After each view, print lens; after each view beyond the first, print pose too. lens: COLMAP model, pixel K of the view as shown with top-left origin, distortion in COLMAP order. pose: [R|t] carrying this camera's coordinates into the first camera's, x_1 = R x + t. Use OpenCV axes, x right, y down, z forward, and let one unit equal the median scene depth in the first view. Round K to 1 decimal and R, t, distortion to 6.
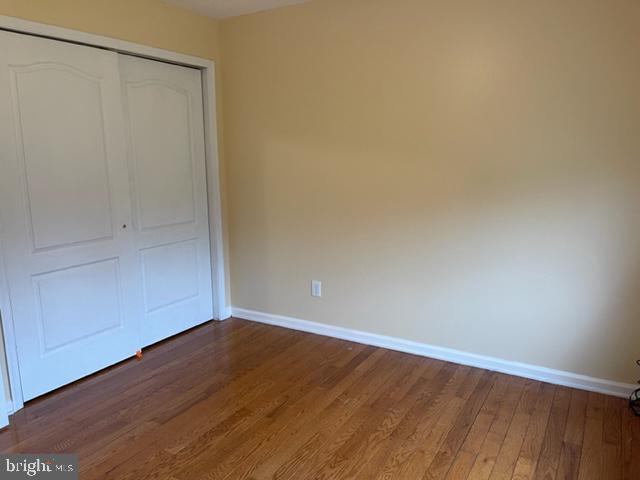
lens RADIAL K [[486.5, 0, 317.5], [0, 486.5, 239.9], [0, 0, 1]] dist [0.064174, -0.079496]
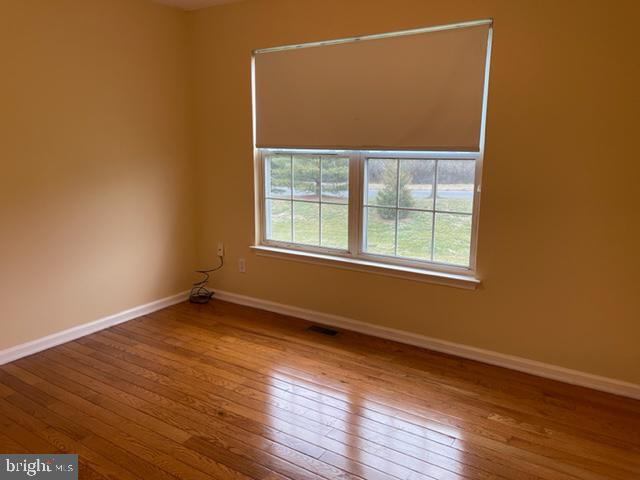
lens RADIAL K [[486.5, 0, 318.2], [0, 486.5, 239.8], [0, 0, 1]] dist [0.064174, -0.079496]
pose [[0.013409, -0.184807, 0.982683, -0.960058], [0.152544, 0.971646, 0.180649, -0.106288], [-0.988206, 0.147480, 0.041220, 0.474784]]
